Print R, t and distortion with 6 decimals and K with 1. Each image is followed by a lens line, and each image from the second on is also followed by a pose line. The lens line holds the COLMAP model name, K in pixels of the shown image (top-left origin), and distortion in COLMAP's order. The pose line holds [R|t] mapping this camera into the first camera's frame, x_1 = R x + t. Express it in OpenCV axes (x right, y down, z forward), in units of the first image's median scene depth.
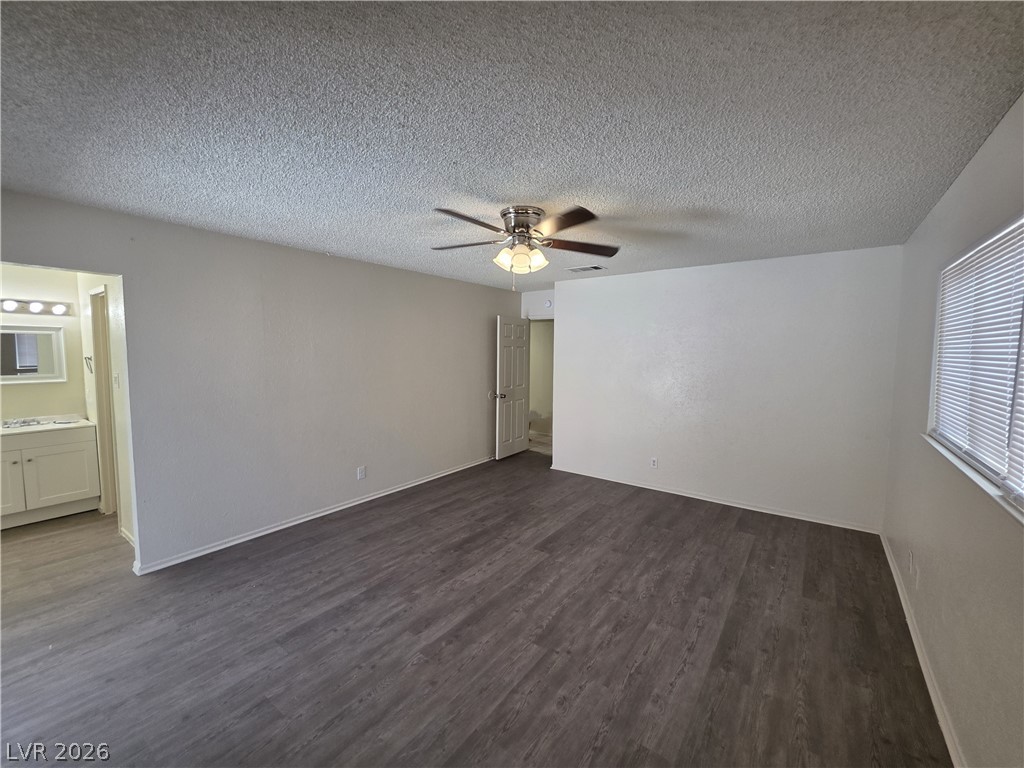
lens RADIAL K [[413.4, 0, 515.7], [0, 413.4, 374.1], [0, 0, 1]] dist [0.001204, -0.000006]
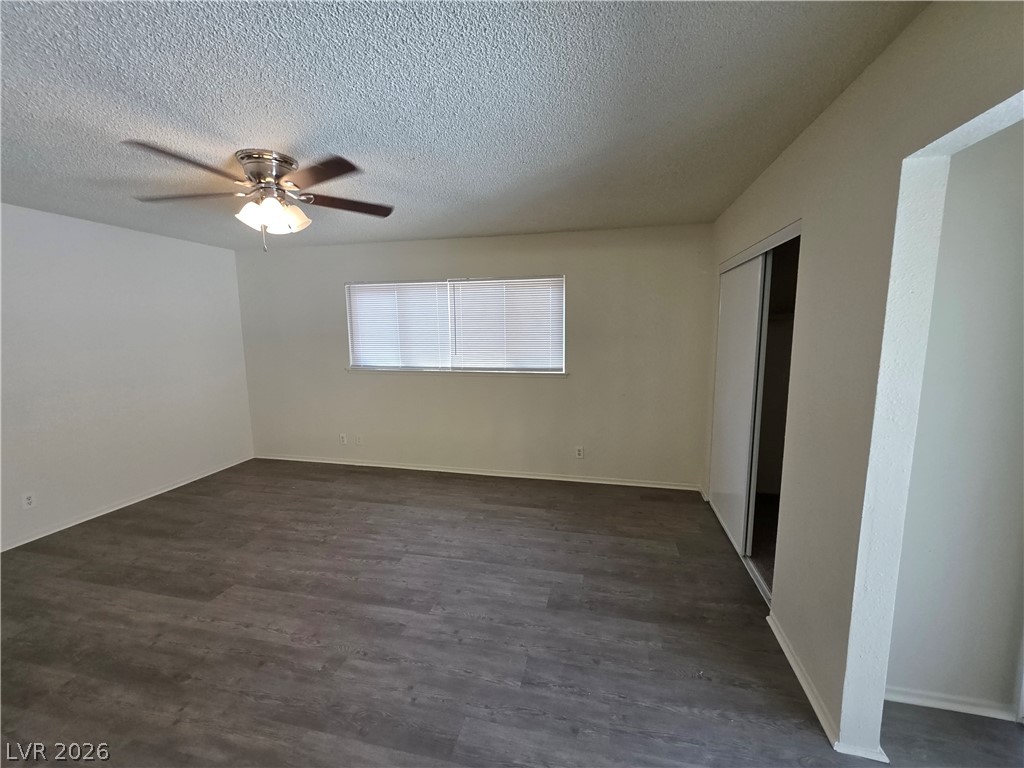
lens RADIAL K [[413.4, 0, 520.5], [0, 413.4, 384.1], [0, 0, 1]] dist [0.001204, -0.000006]
pose [[-0.407961, -0.127440, 0.904061, -0.939258], [0.062783, 0.983950, 0.167032, -0.051508], [-0.910838, 0.124902, -0.393412, 0.874761]]
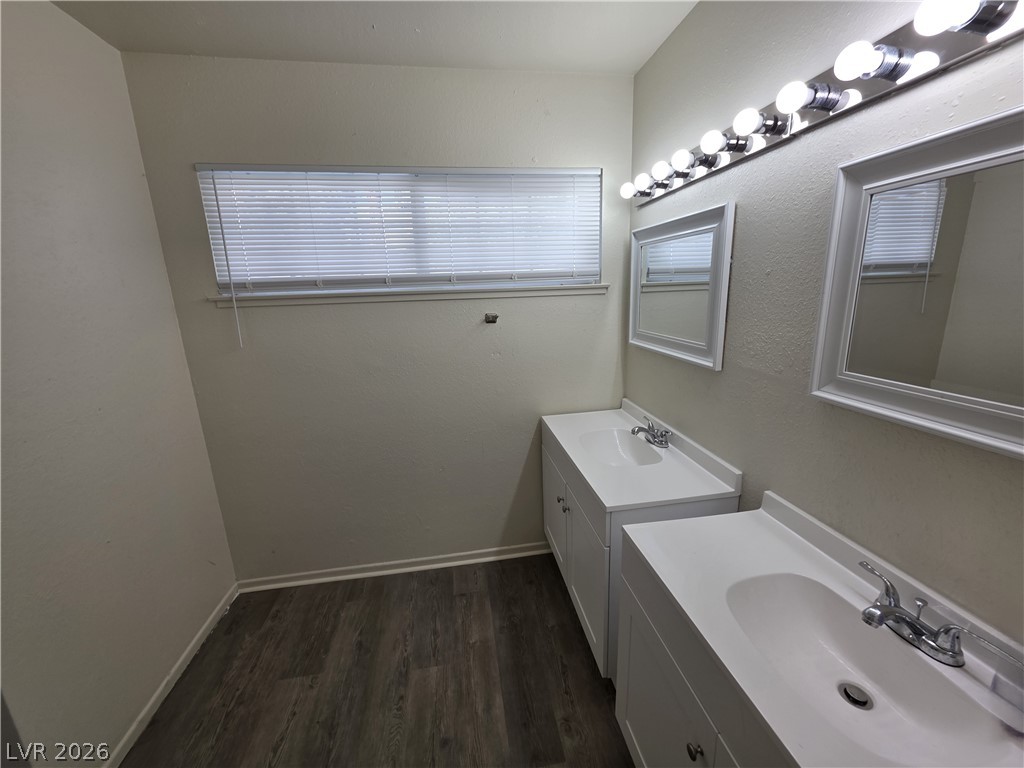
lens RADIAL K [[413.4, 0, 517.1], [0, 413.4, 386.9], [0, 0, 1]] dist [0.001204, -0.000006]
pose [[-0.690054, 0.182999, -0.700240, 0.025320], [-0.017244, 0.963075, 0.268682, -0.042236], [0.723552, 0.197480, -0.661418, 1.367969]]
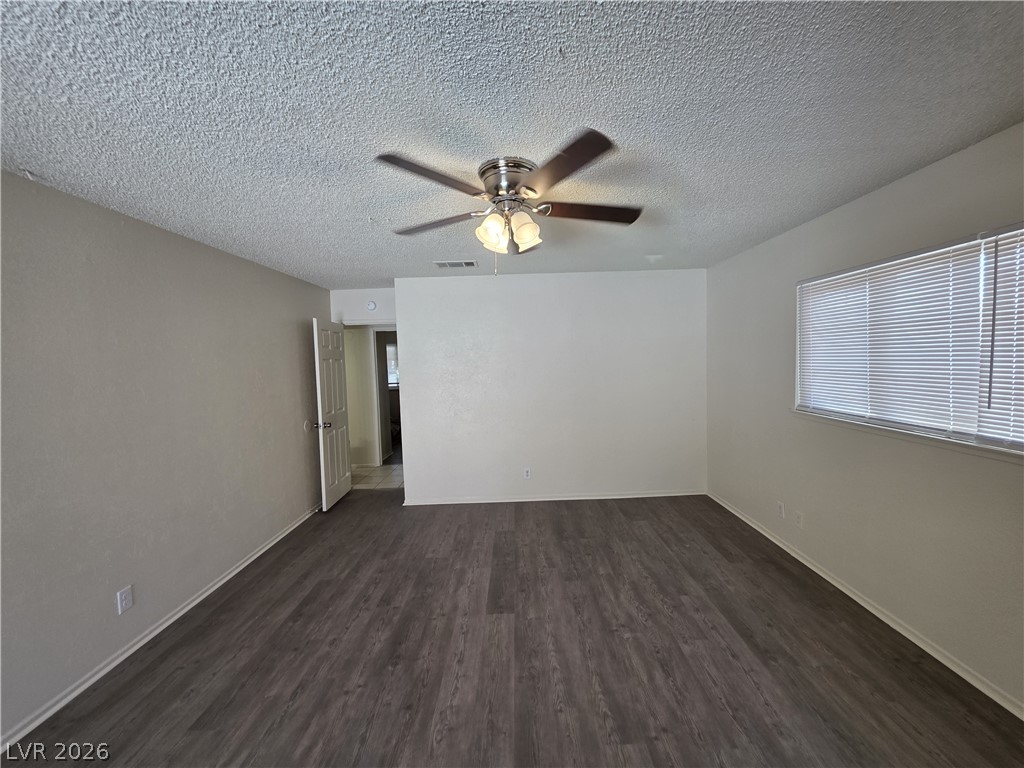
lens RADIAL K [[413.4, 0, 515.3], [0, 413.4, 381.0], [0, 0, 1]] dist [0.001204, -0.000006]
pose [[0.801724, -0.064938, 0.594156, -0.412691], [0.073251, 0.997262, 0.010154, -0.020296], [-0.593188, 0.035382, 0.804286, 0.392914]]
